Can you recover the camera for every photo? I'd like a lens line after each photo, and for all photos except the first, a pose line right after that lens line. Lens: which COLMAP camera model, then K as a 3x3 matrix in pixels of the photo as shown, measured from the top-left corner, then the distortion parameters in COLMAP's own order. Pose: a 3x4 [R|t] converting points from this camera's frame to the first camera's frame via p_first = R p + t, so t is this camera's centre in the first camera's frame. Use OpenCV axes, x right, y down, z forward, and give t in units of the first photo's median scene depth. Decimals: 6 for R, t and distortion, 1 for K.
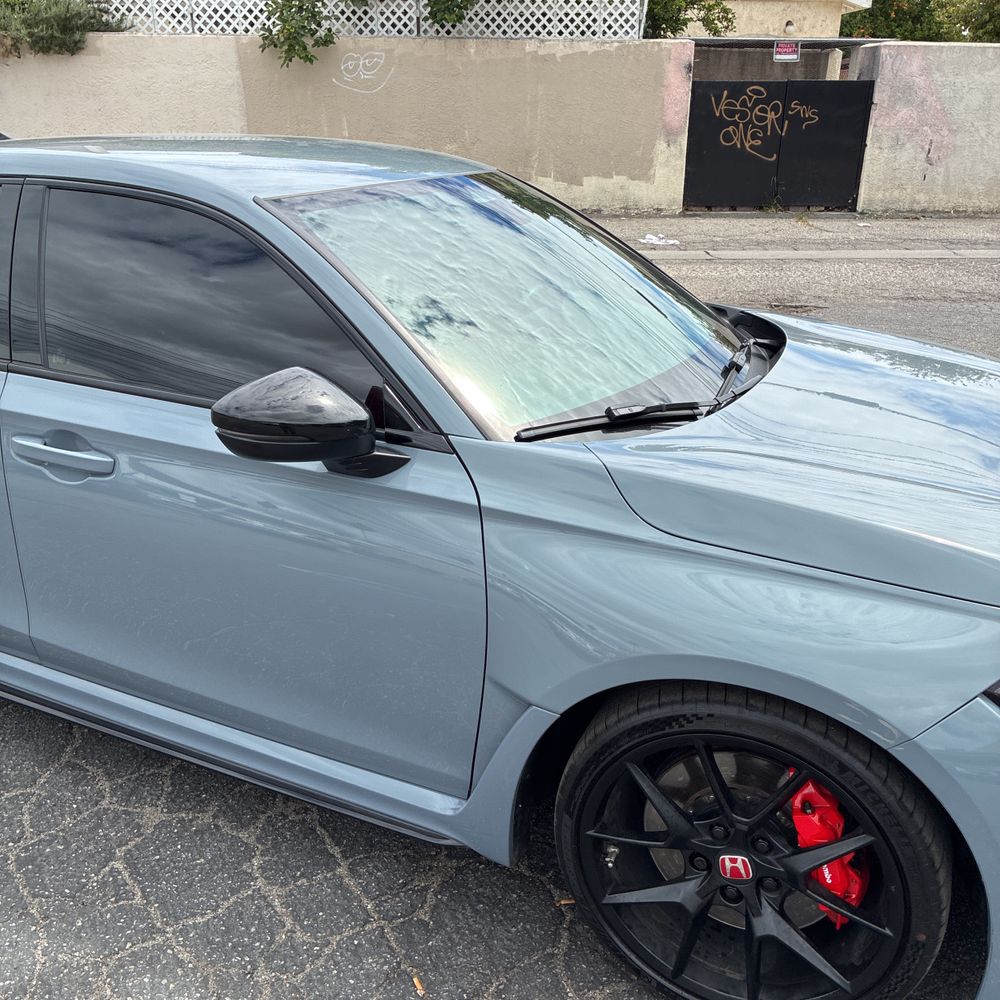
lens RADIAL K [[1005.0, 0, 500.0], [0, 1005.0, 500.0], [0, 0, 1]] dist [0.023049, -0.012227]
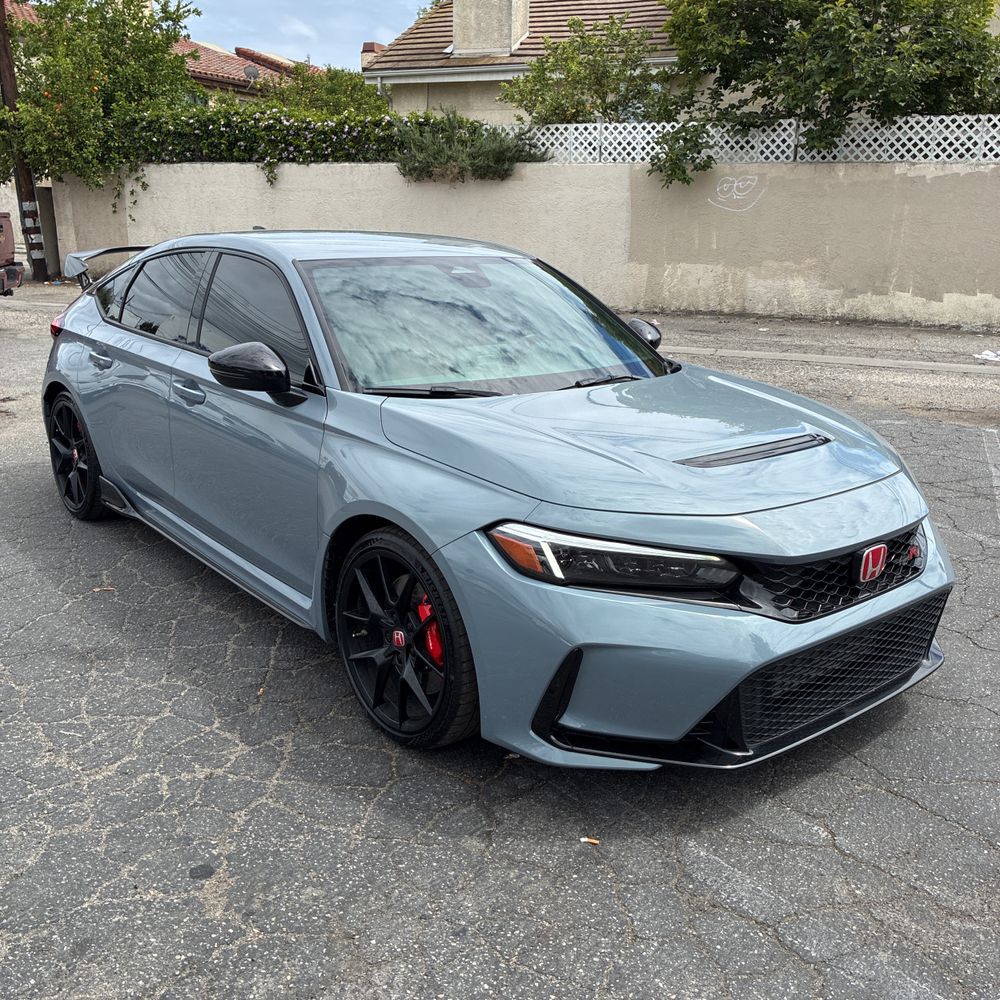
lens RADIAL K [[997.7, 0, 500.0], [0, 997.7, 500.0], [0, 0, 1]] dist [0.014422, 0.029504]
pose [[0.902801, 0.129688, -0.410038, 0.123897], [-0.171252, 0.983004, -0.066146, 0.024994], [0.394491, 0.129936, 0.909667, -0.060079]]
